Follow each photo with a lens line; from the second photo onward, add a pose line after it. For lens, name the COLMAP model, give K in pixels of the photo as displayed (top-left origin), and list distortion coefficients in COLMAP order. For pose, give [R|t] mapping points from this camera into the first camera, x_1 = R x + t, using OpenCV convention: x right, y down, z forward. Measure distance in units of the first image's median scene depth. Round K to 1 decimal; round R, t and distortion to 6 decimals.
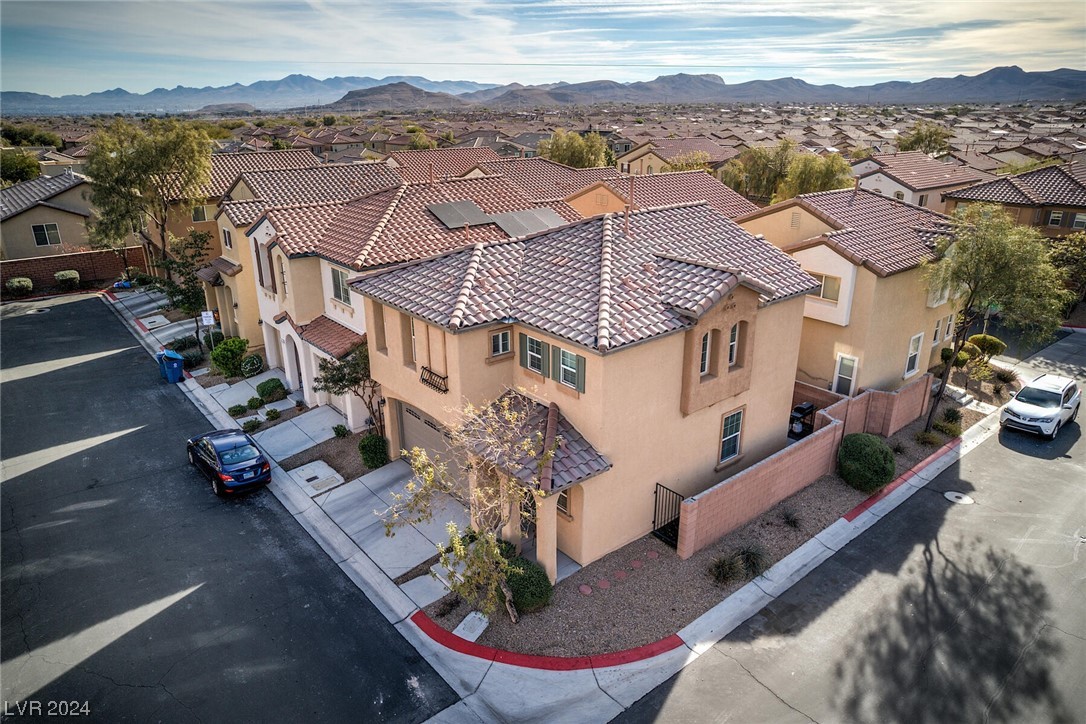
lens RADIAL K [[707.4, 0, 545.8], [0, 707.4, 364.2], [0, 0, 1]] dist [-0.082501, 0.064791]
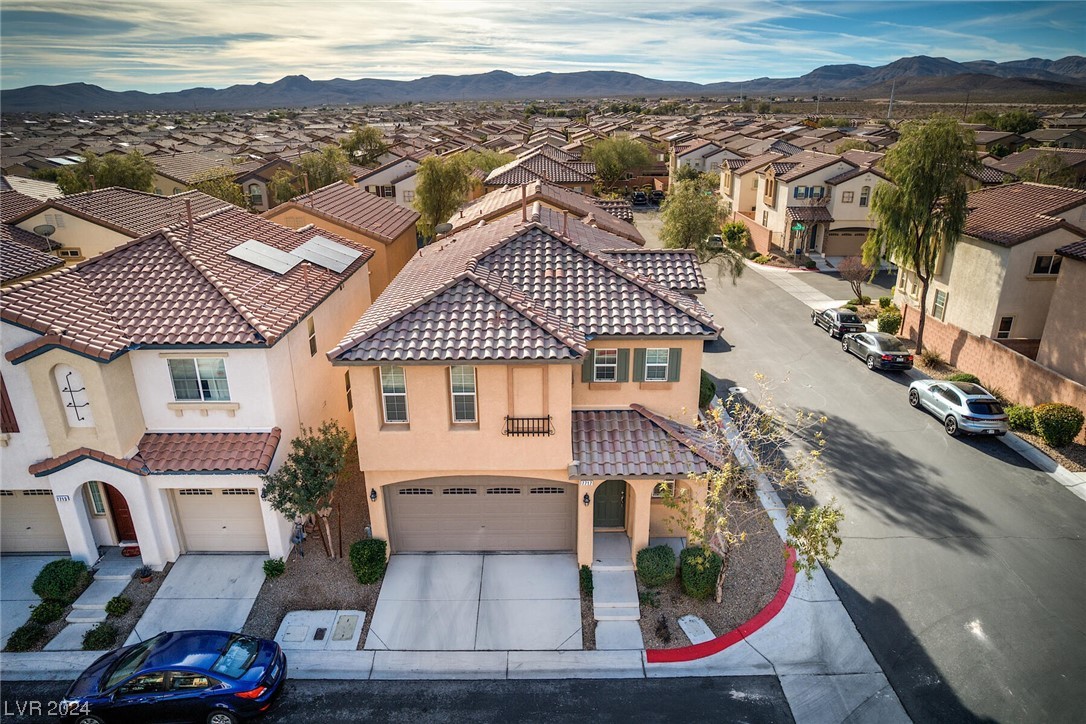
lens RADIAL K [[693.6, 0, 547.7], [0, 693.6, 365.2], [0, 0, 1]] dist [-0.078053, 0.064779]
pose [[0.636303, -0.273705, 0.721252, -0.779649], [0.274119, 0.954148, 0.120252, -0.155028], [-0.721095, 0.121193, 0.682155, 0.392889]]
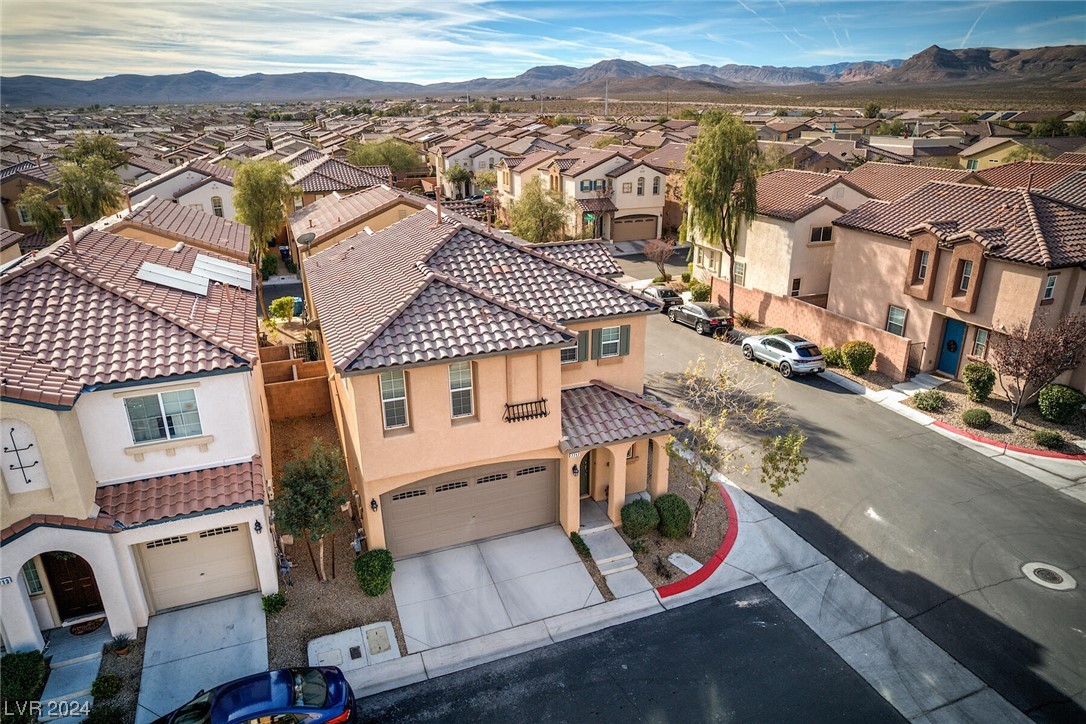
lens RADIAL K [[693.6, 0, 547.7], [0, 693.6, 365.2], [0, 0, 1]] dist [-0.078053, 0.064779]
pose [[0.314263, -0.335527, 0.888066, -0.996895], [0.337009, 0.913961, 0.226052, -0.244695], [-0.887504, 0.228246, 0.400300, 0.608022]]
